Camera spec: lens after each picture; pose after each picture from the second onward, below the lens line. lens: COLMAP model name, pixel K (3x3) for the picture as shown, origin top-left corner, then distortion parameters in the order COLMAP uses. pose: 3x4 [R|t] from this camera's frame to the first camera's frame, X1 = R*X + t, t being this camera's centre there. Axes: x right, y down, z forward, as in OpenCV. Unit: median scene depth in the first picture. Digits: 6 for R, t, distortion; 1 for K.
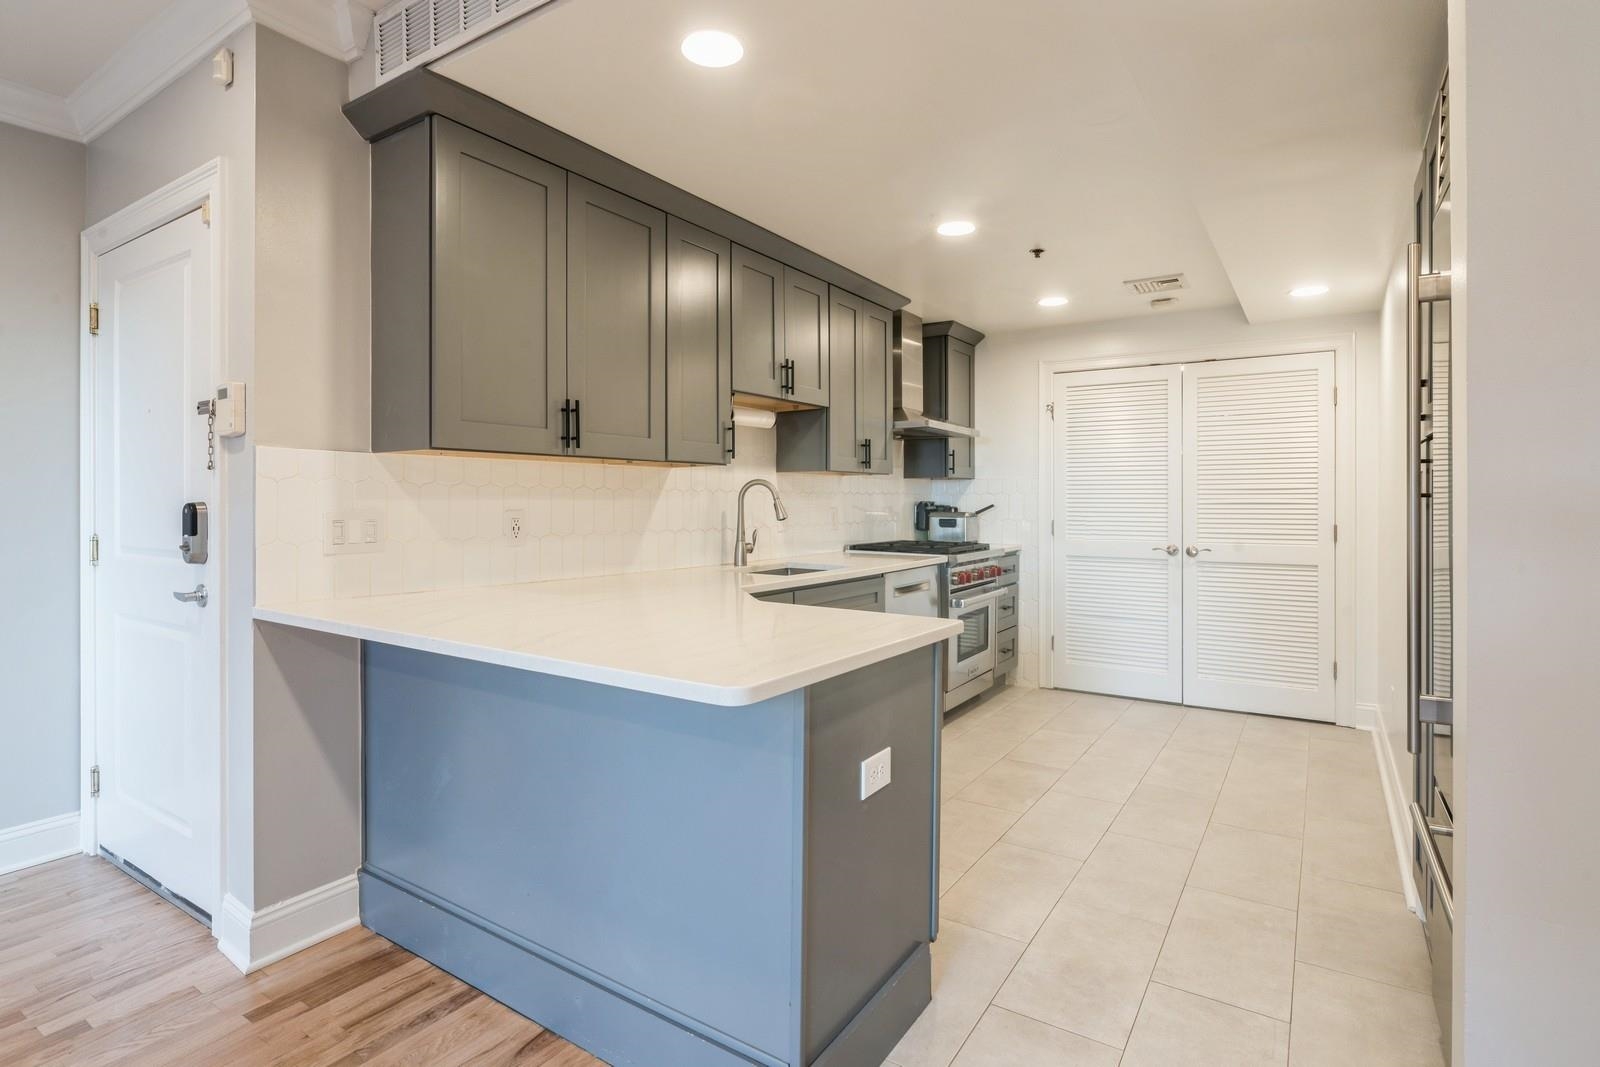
lens RADIAL K [[804.2, 0, 800.1], [0, 804.2, 499.0], [0, 0, 1]] dist [-0.011185, -0.000281]
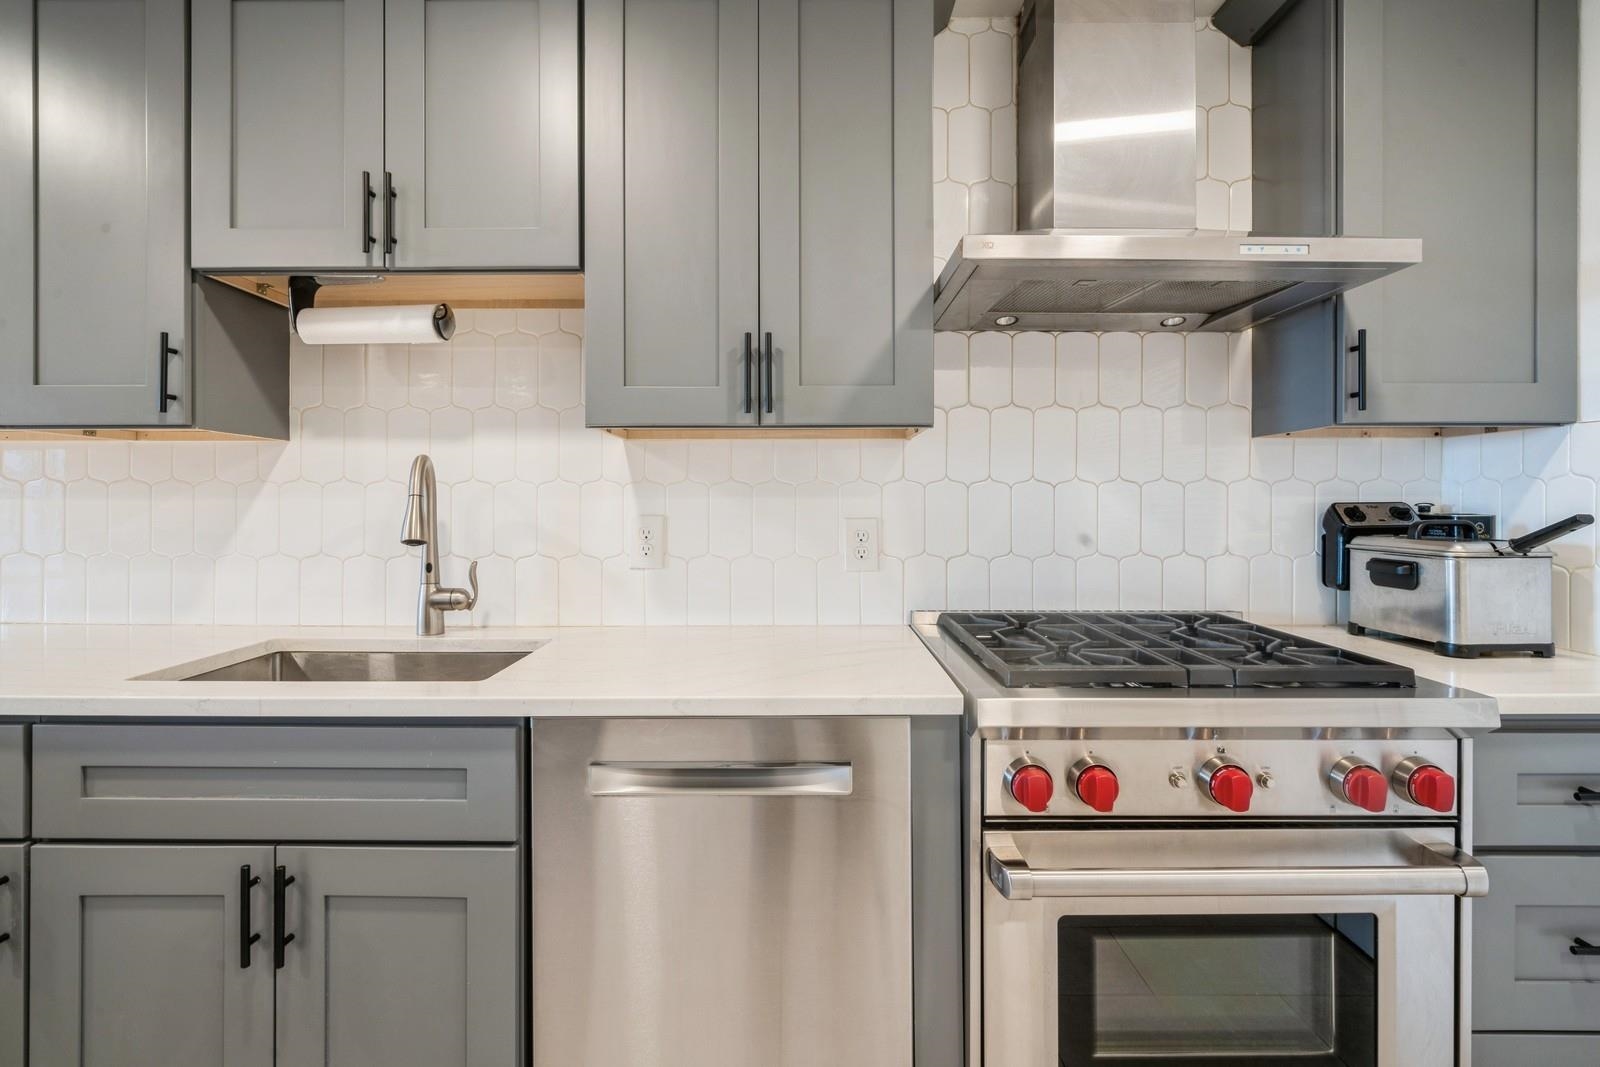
lens RADIAL K [[792.4, 0, 792.2], [0, 792.4, 502.0], [0, 0, 1]] dist [0.003909, -0.000628]
pose [[0.541895, 0.001383, -0.840445, 0.446532], [0.002207, 0.999993, 0.003068, 0.001829], [0.840443, -0.003517, 0.541888, 0.916513]]
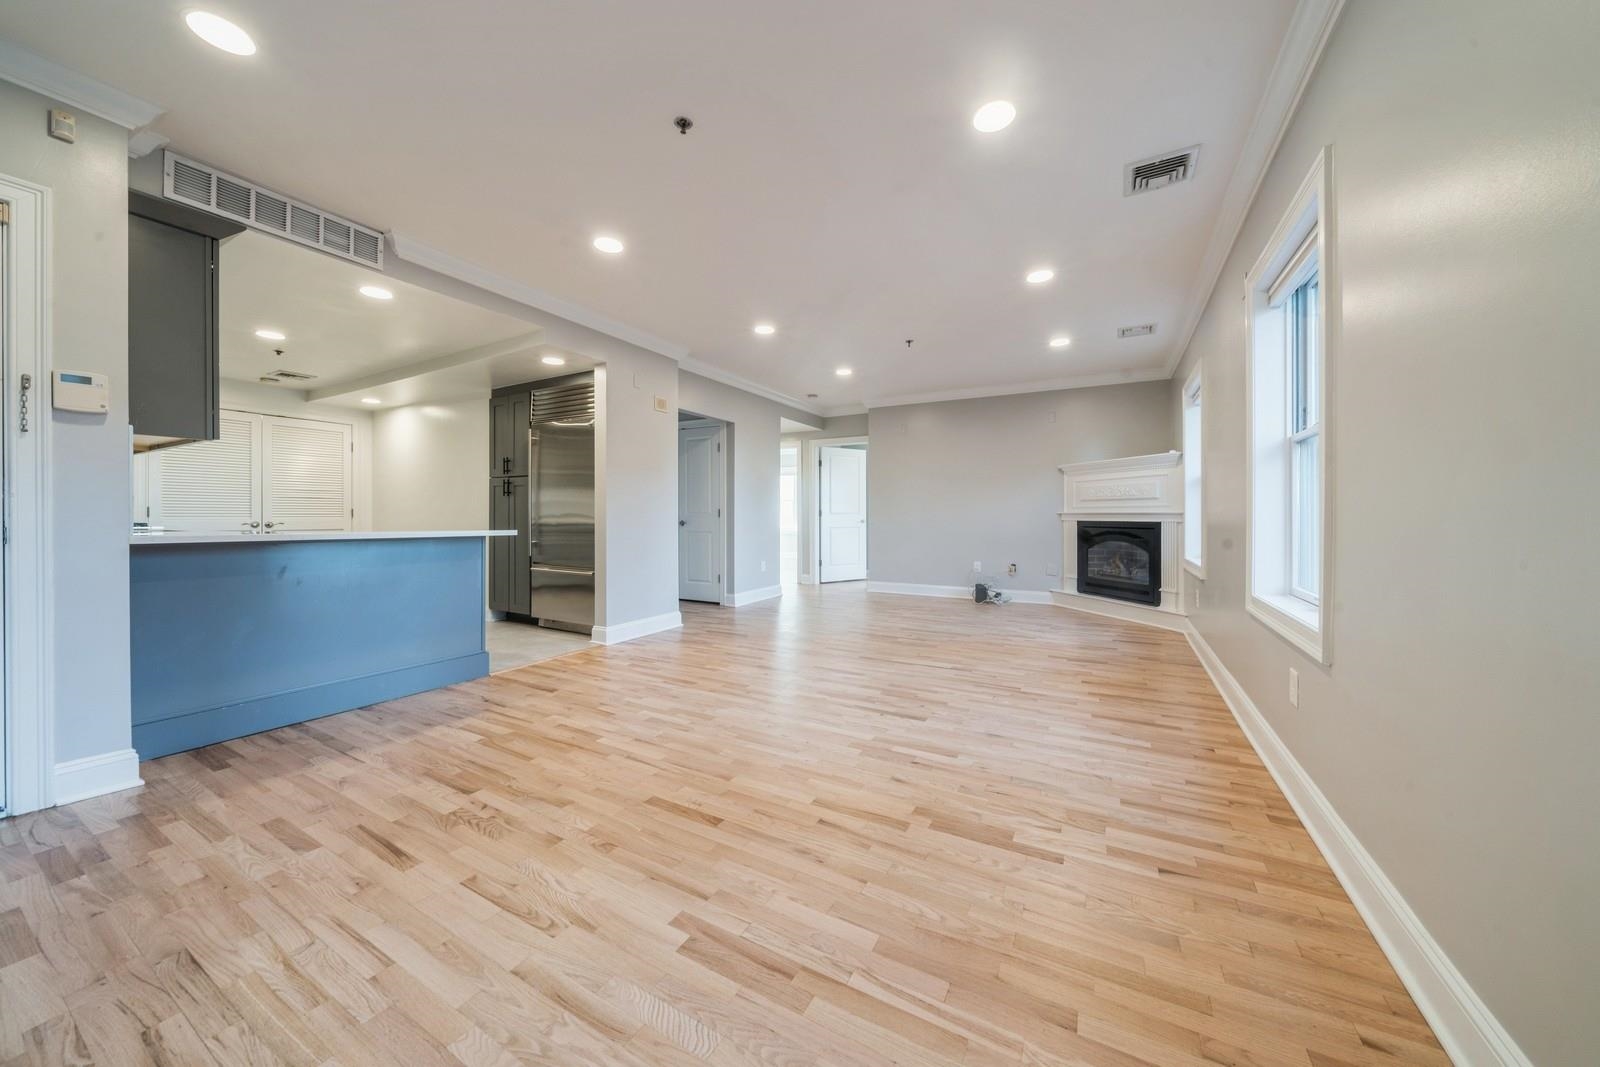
lens RADIAL K [[546.9, 0, 800.5], [0, 546.9, 516.9], [0, 0, 1]] dist [-0.004671, 0.000075]
pose [[-0.071902, -0.003549, 0.997405, -0.984197], [-0.004615, 0.999984, 0.003226, 0.050376], [-0.997401, -0.004371, -0.071918, -0.076459]]
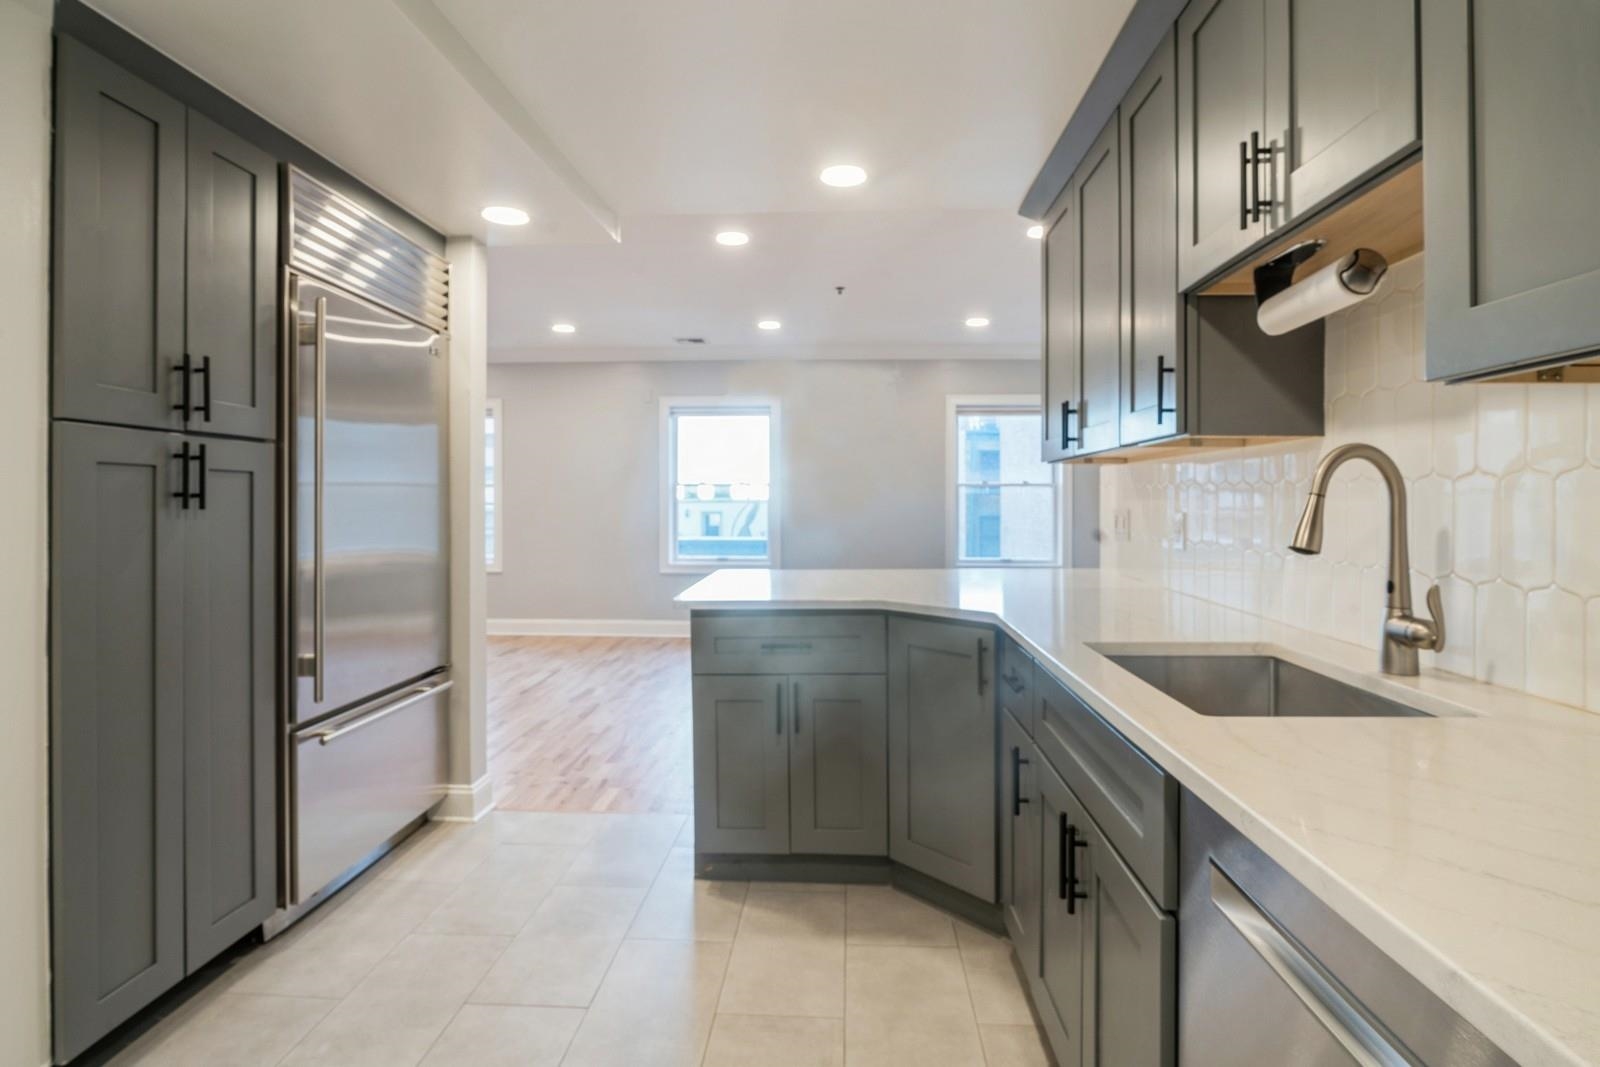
lens RADIAL K [[816.2, 0, 799.5], [0, 816.2, 501.8], [0, 0, 1]] dist [-0.014289, -0.000101]
pose [[-0.867714, 0.000586, -0.497064, 0.355652], [0.002031, 0.999995, -0.002366, 0.002986], [0.497060, -0.003063, -0.867711, 1.180226]]
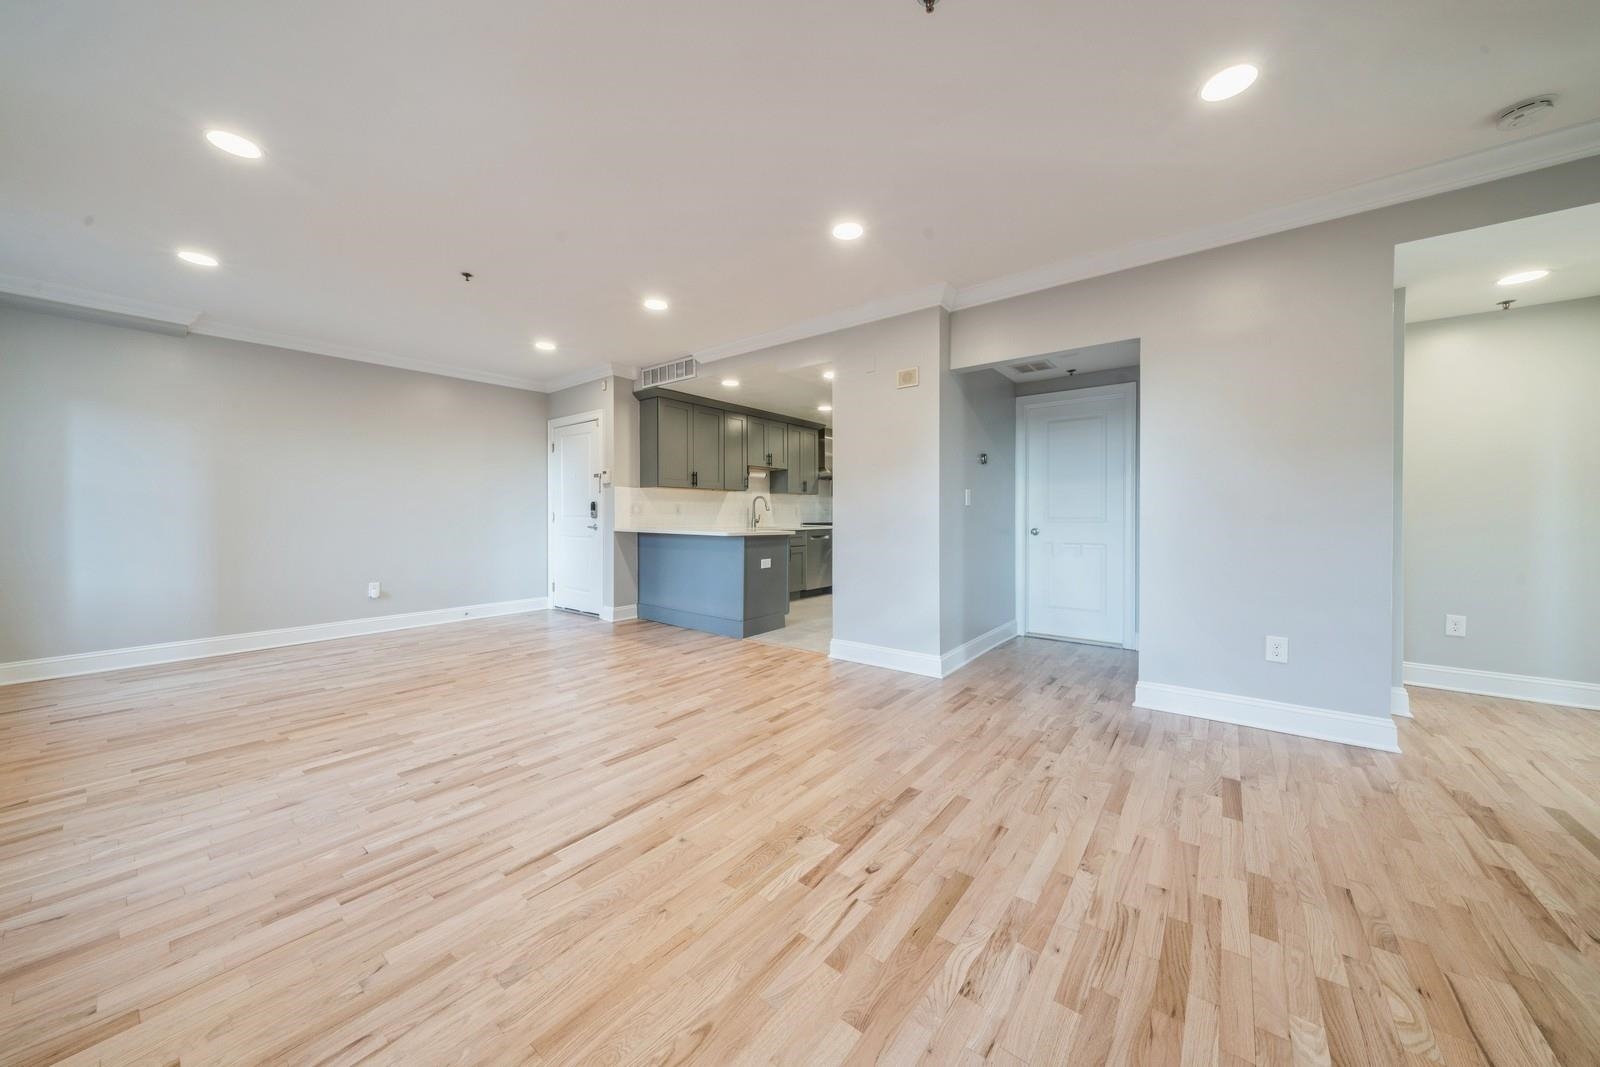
lens RADIAL K [[546.9, 0, 800.5], [0, 546.9, 516.9], [0, 0, 1]] dist [-0.004671, 0.000075]
pose [[0.996819, -0.000147, -0.079701, 0.236090], [0.000510, 0.999990, 0.004535, 0.038756], [0.079699, -0.004561, 0.996809, -0.866627]]
